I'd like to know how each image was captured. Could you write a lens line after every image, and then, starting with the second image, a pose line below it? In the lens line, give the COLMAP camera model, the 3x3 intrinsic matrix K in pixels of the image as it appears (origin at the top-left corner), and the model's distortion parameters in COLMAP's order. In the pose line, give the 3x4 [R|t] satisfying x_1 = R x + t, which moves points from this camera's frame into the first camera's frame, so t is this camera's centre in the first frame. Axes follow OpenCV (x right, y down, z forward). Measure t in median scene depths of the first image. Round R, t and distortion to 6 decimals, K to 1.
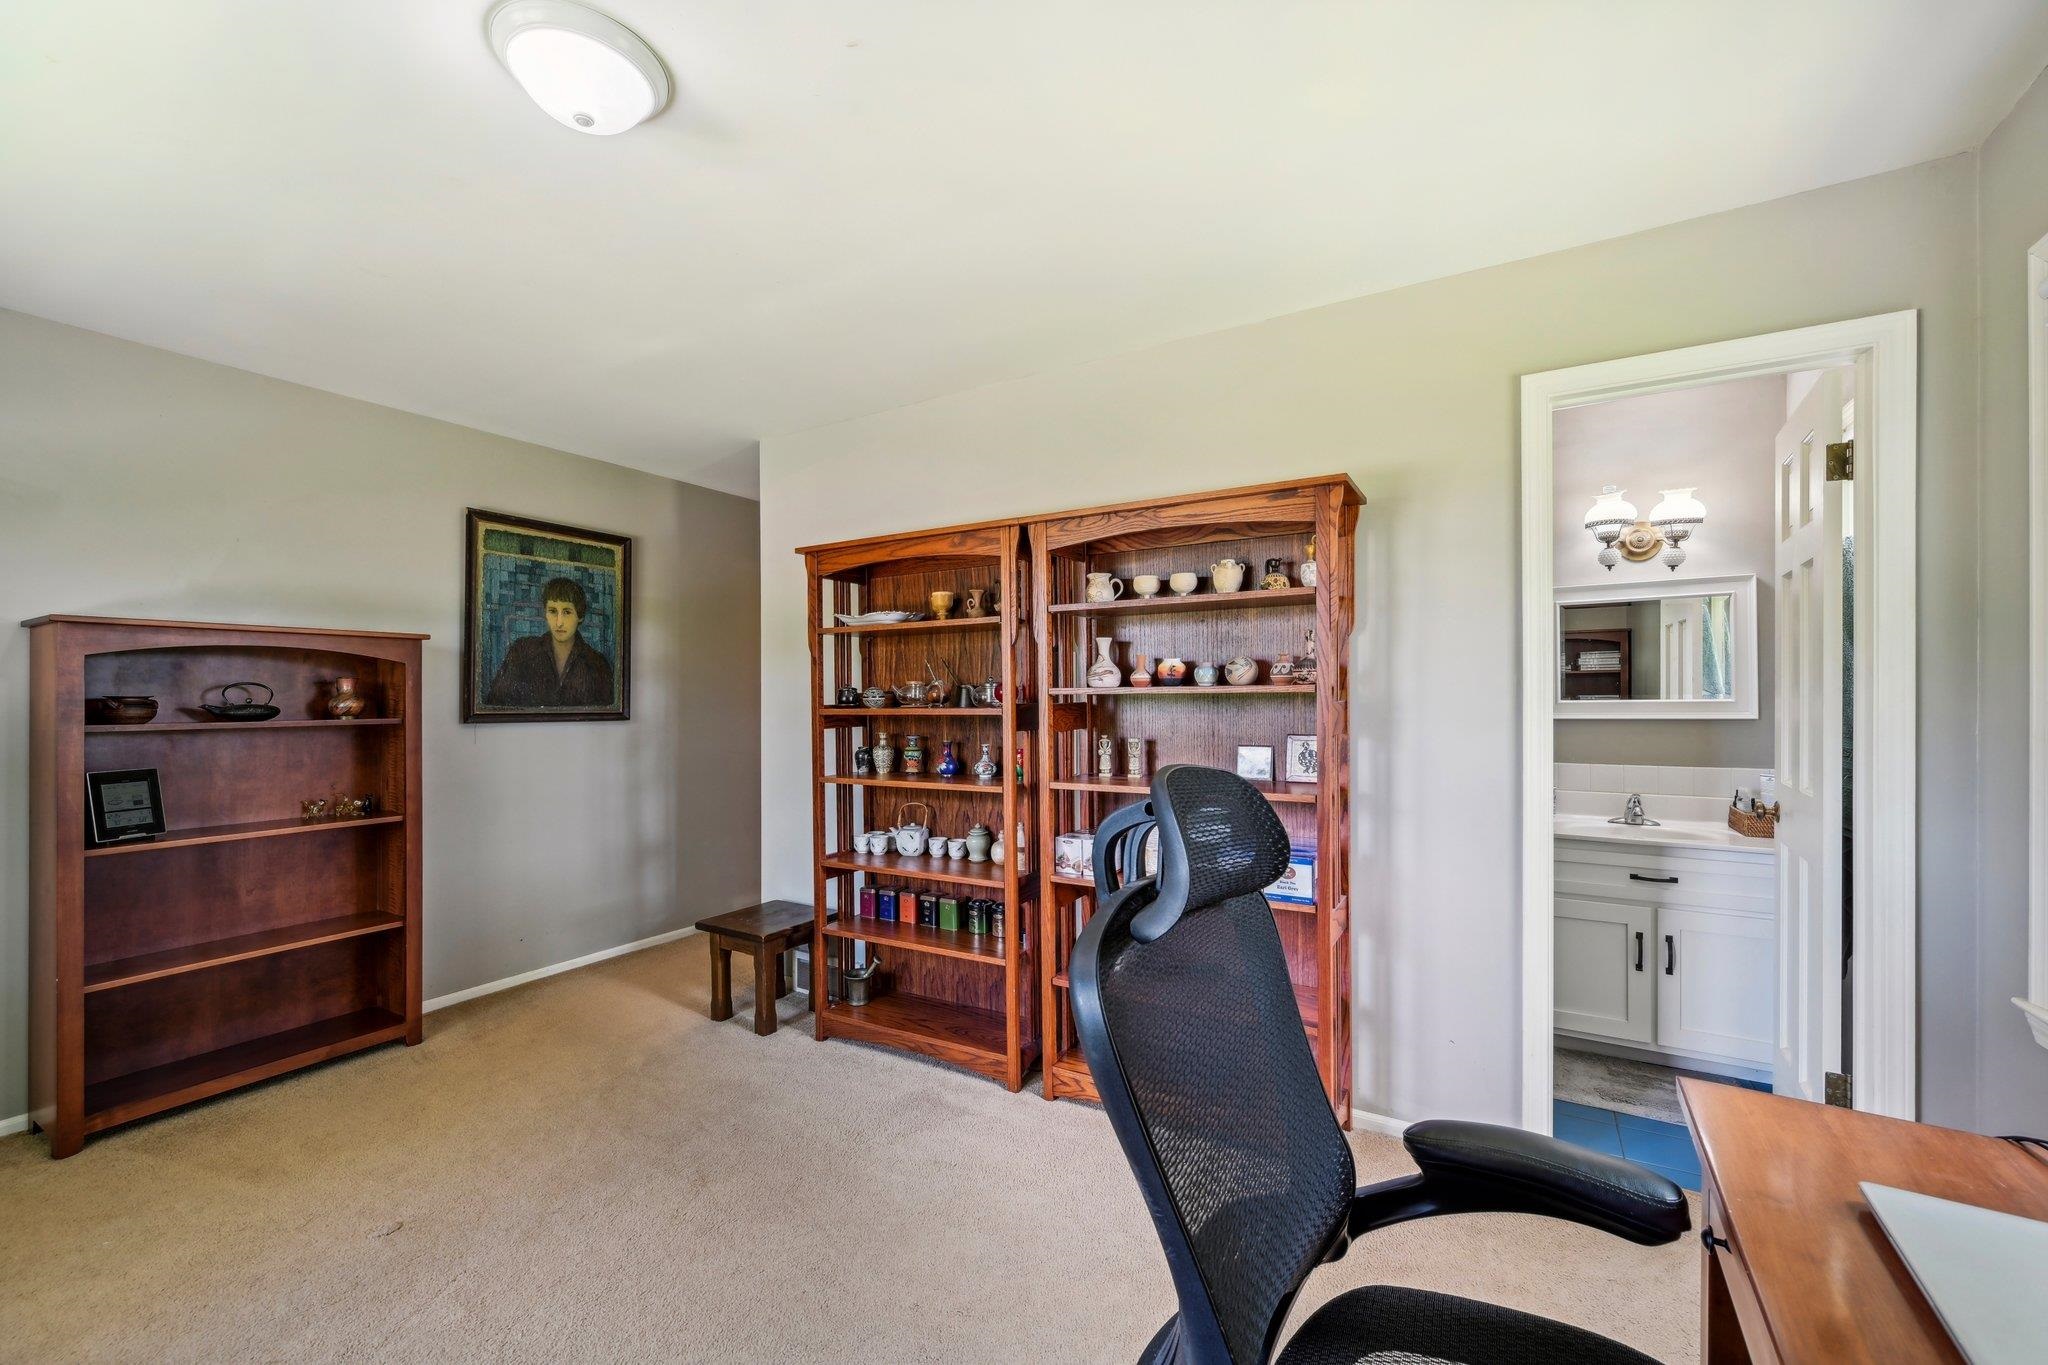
lens RADIAL K [[836.8, 0, 1027.7], [0, 836.8, 694.3], [0, 0, 1]] dist [-0.002546, -0.000383]
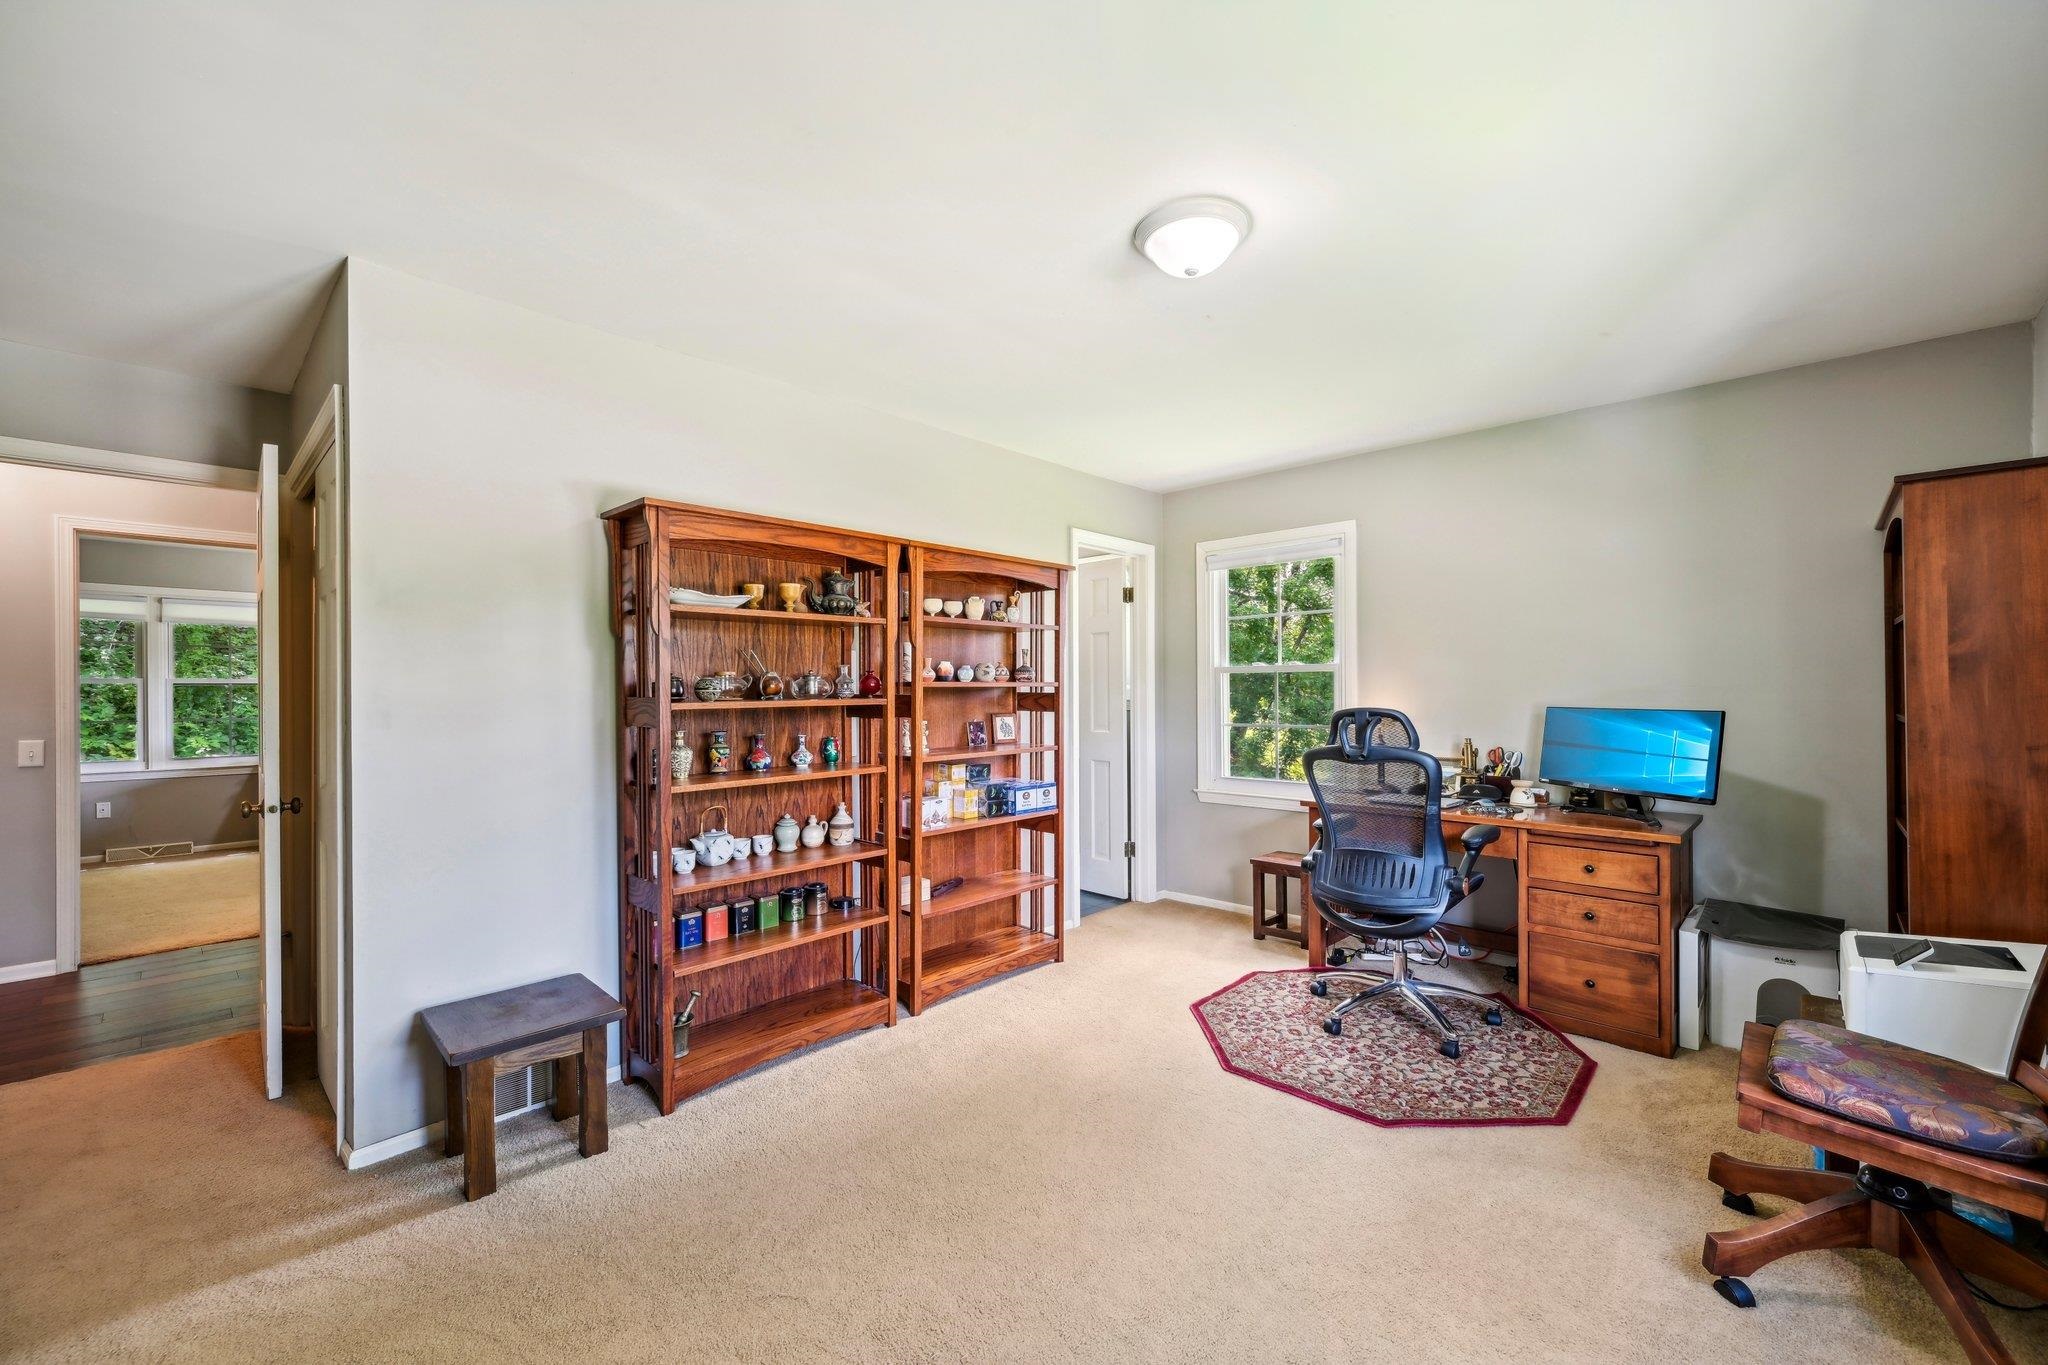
lens RADIAL K [[836.8, 0, 1027.7], [0, 836.8, 694.3], [0, 0, 1]] dist [-0.002546, -0.000383]
pose [[0.203679, 0.001509, 0.979037, -0.794640], [0.006065, 0.999978, -0.002803, 0.011264], [-0.979019, 0.006509, 0.203665, 0.405763]]
